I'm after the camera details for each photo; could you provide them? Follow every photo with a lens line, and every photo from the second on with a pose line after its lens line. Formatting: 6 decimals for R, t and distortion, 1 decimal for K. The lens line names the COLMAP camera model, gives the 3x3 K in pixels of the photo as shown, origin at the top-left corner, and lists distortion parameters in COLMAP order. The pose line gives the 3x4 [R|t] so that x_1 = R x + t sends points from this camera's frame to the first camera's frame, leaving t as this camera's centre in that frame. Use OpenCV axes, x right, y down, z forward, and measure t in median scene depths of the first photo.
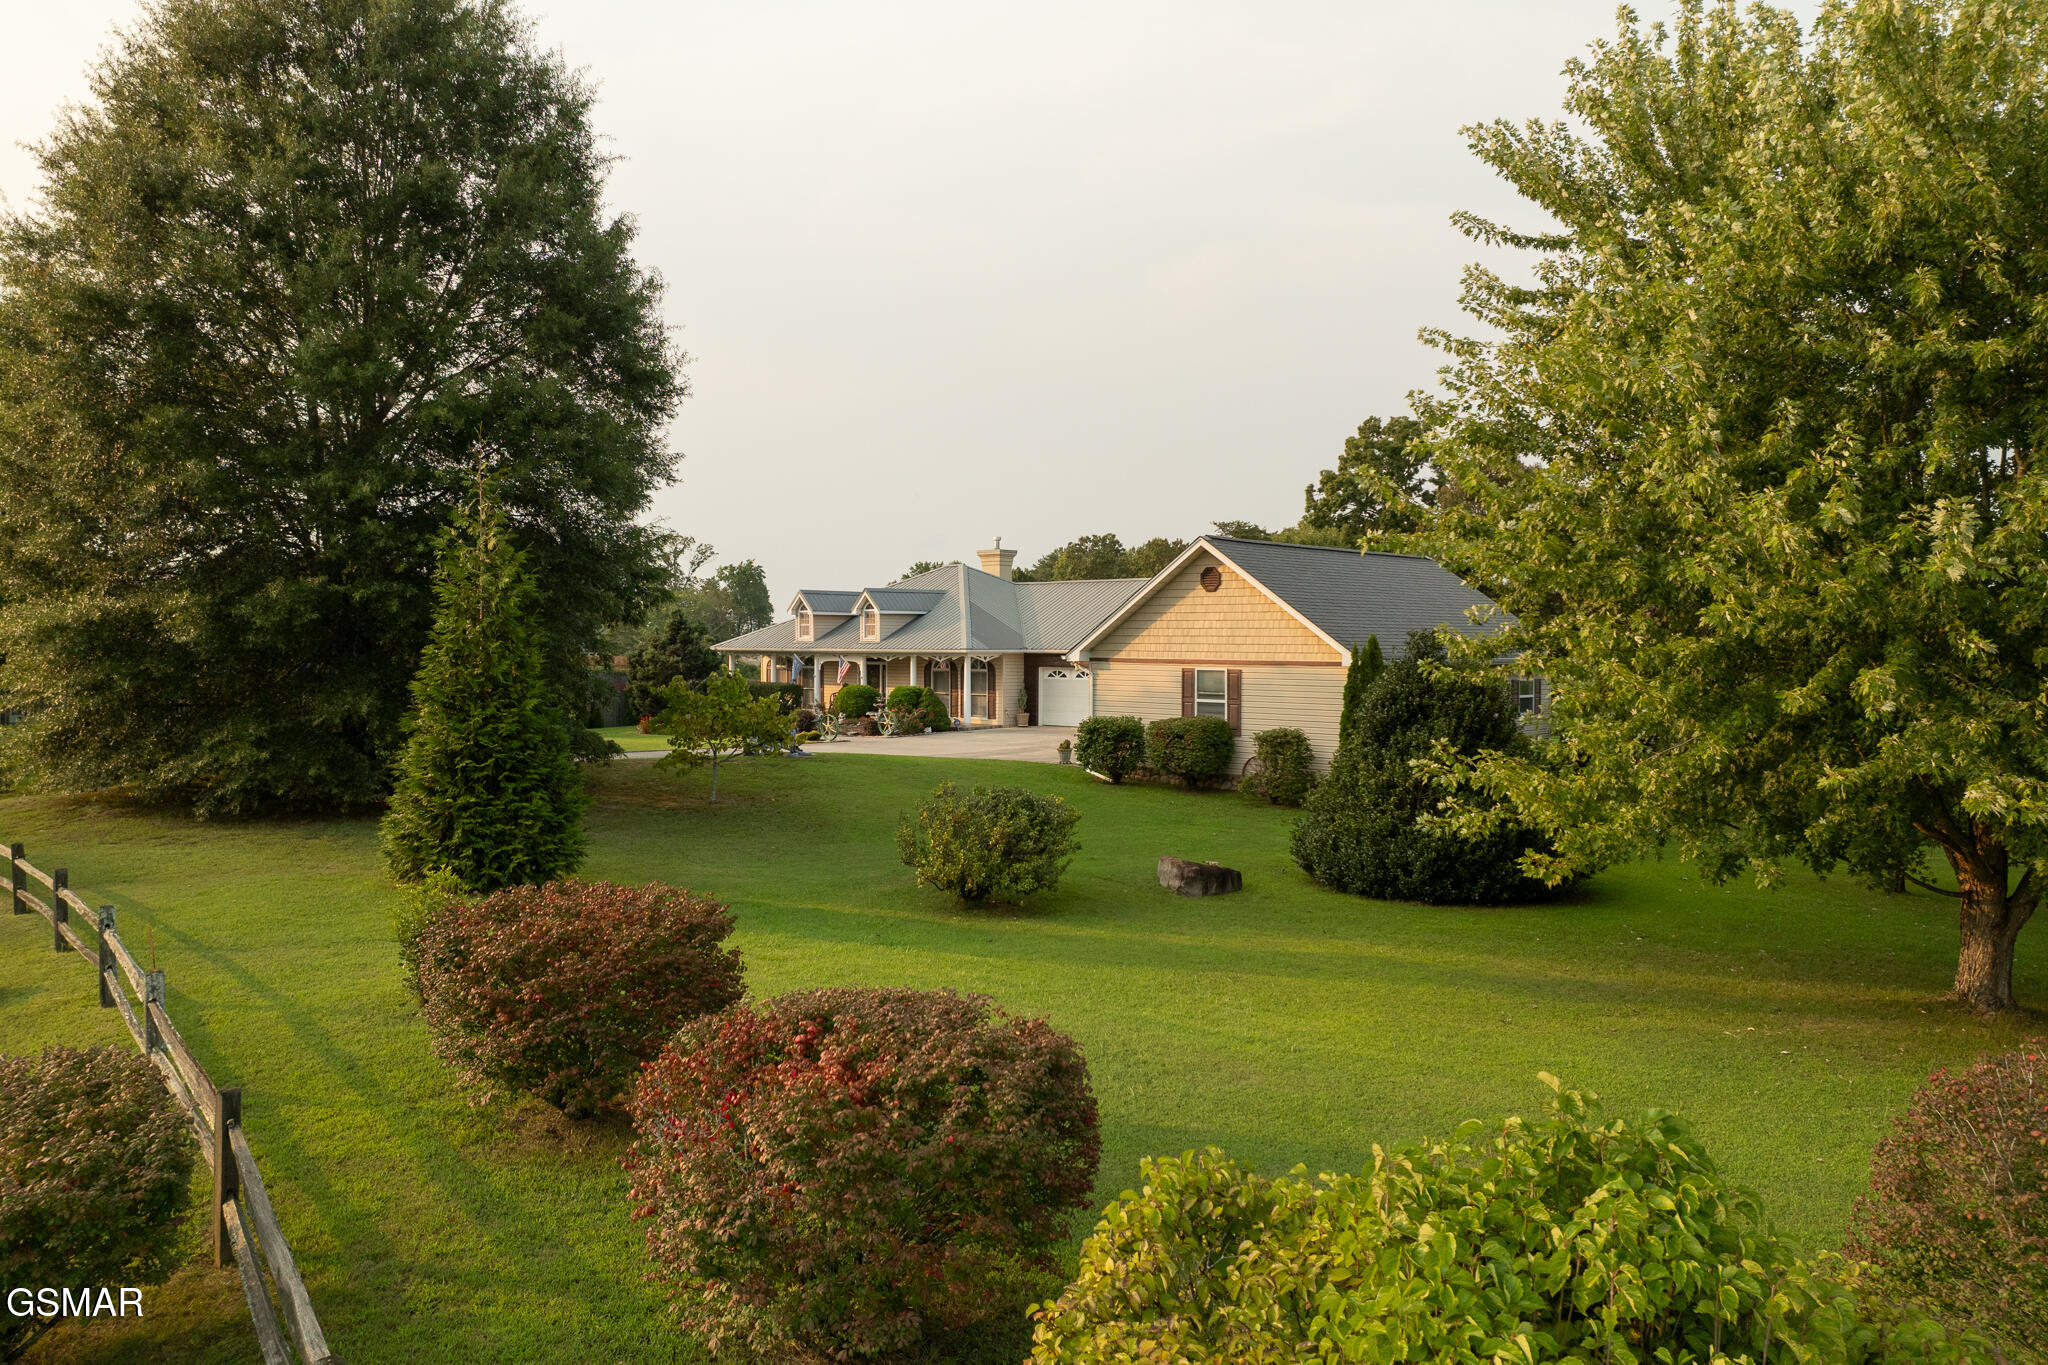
lens RADIAL K [[1409.8, 0, 1024.0], [0, 1409.8, 682.5], [0, 0, 1]] dist [-0.077543, -0.000974]
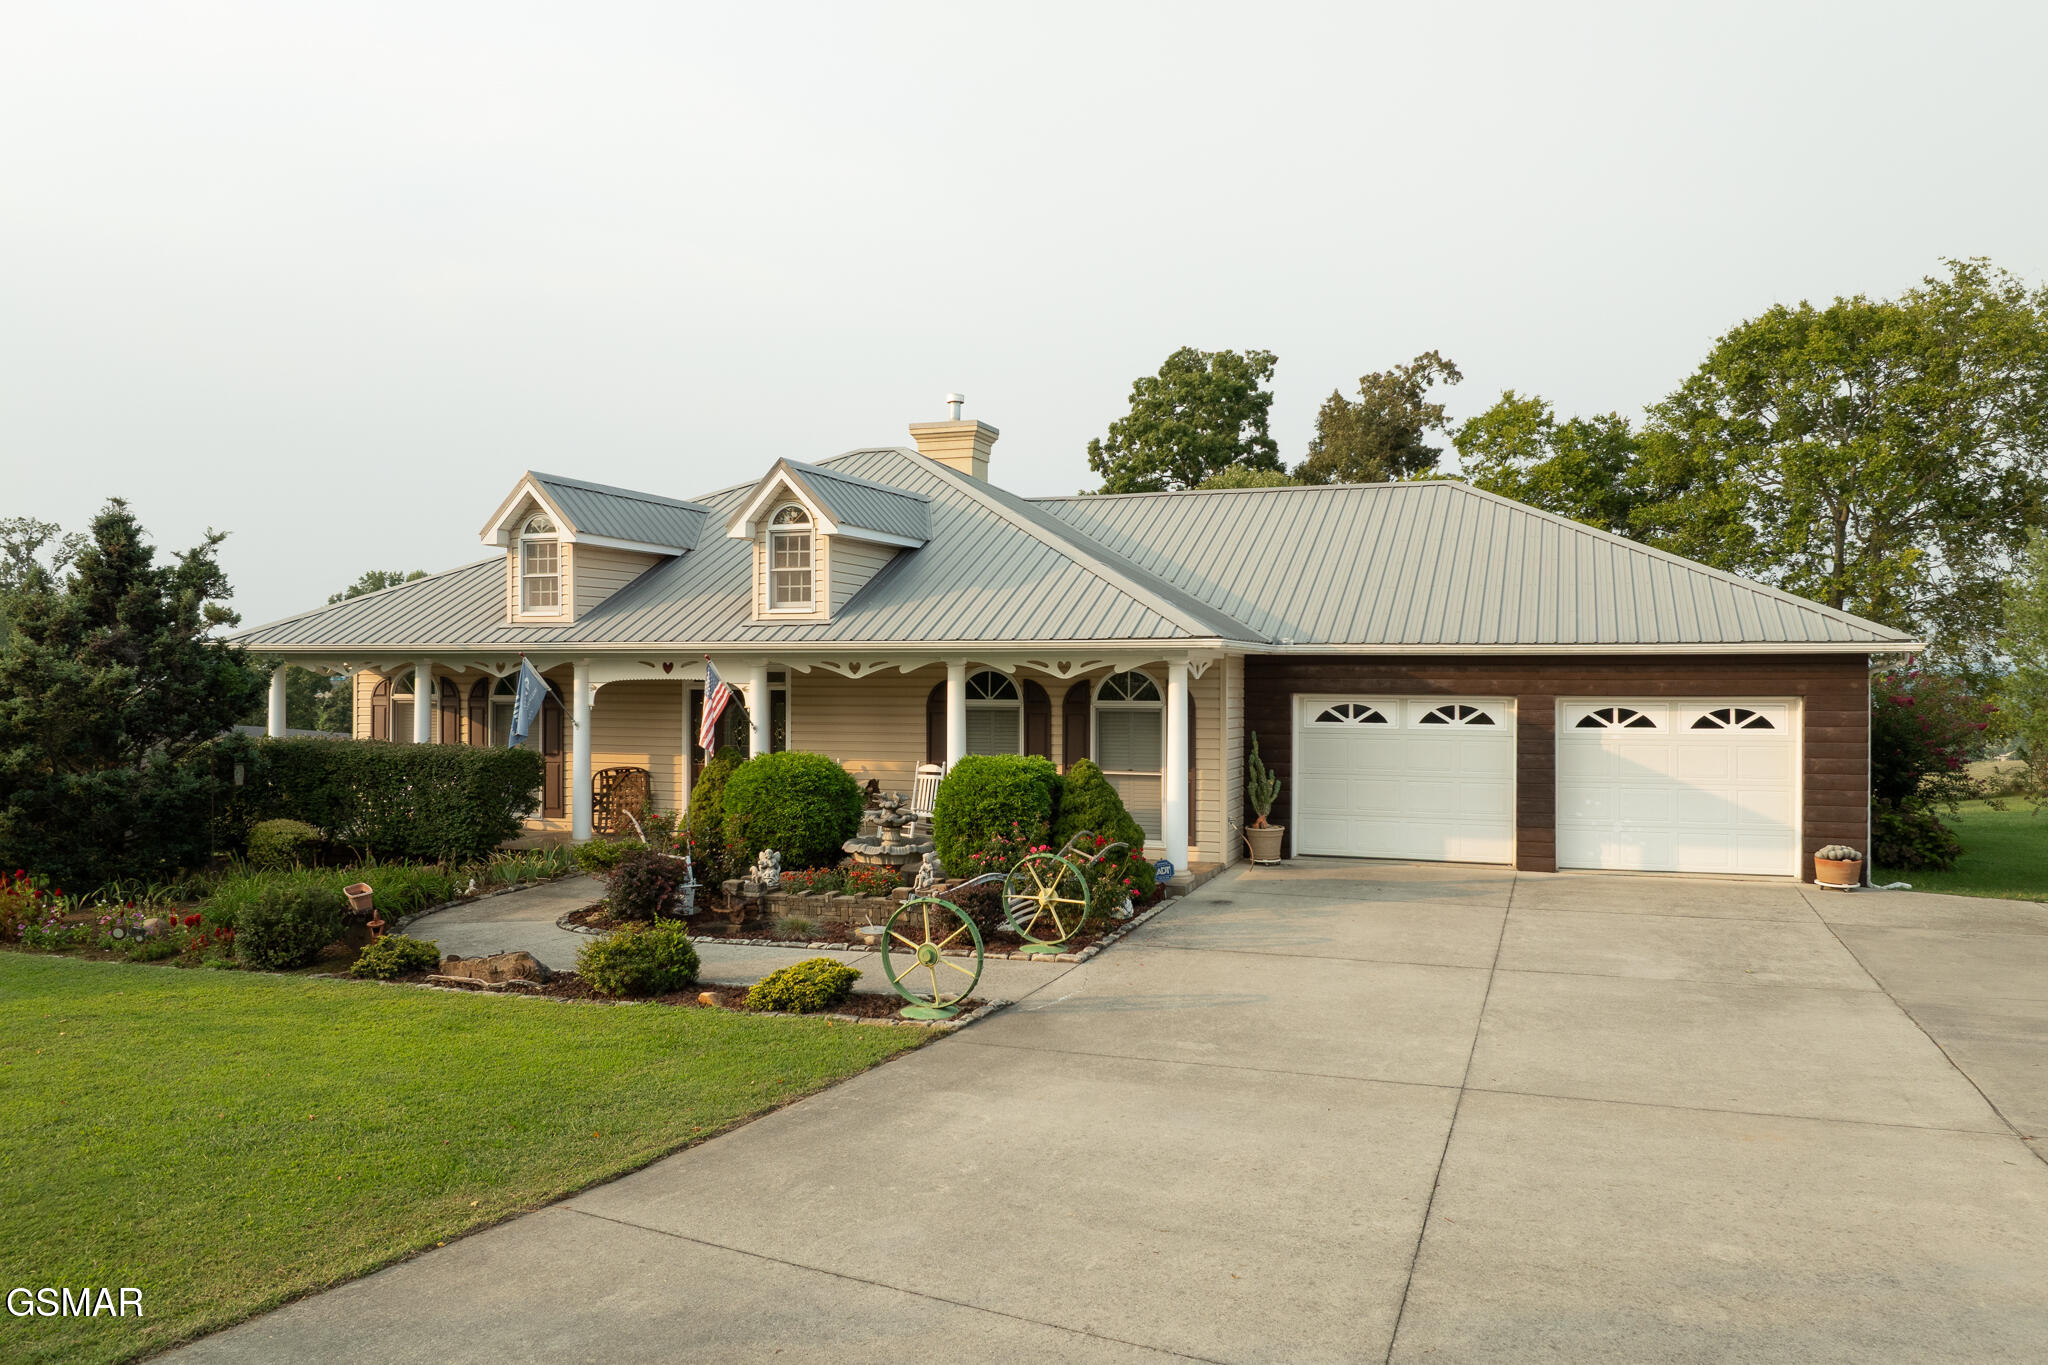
lens RADIAL K [[1409.8, 0, 1024.0], [0, 1409.8, 682.5], [0, 0, 1]] dist [-0.077543, -0.000974]
pose [[0.921693, 0.000089, 0.387920, -0.179638], [0.009991, 0.999663, -0.023968, -0.005844], [-0.387791, 0.025967, 0.921381, 0.649014]]
